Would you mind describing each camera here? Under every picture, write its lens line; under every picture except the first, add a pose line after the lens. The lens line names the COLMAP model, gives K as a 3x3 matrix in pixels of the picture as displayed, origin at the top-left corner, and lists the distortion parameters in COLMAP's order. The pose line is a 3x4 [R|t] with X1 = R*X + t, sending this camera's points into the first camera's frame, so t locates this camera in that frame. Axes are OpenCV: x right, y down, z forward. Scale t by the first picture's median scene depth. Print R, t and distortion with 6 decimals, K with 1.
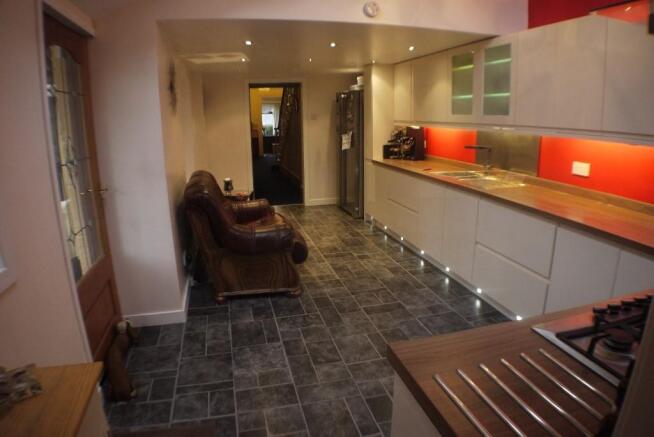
lens RADIAL K [[416.3, 0, 327.0], [0, 416.3, 218.5], [0, 0, 1]] dist [-0.000521, -0.050800]
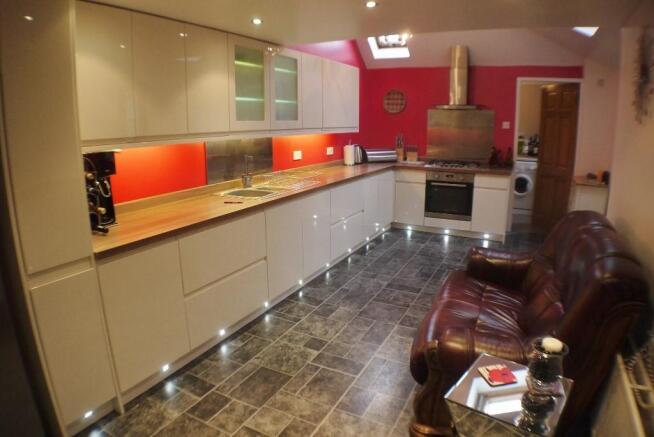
lens RADIAL K [[527.0, 0, 327.0], [0, 527.0, 218.5], [0, 0, 1]] dist [0.001984, 0.000235]
pose [[-0.794196, -0.108733, 0.597854, -0.450123], [0.155963, 0.914428, 0.373493, -0.442641], [-0.587305, 0.389870, -0.709277, 1.740392]]
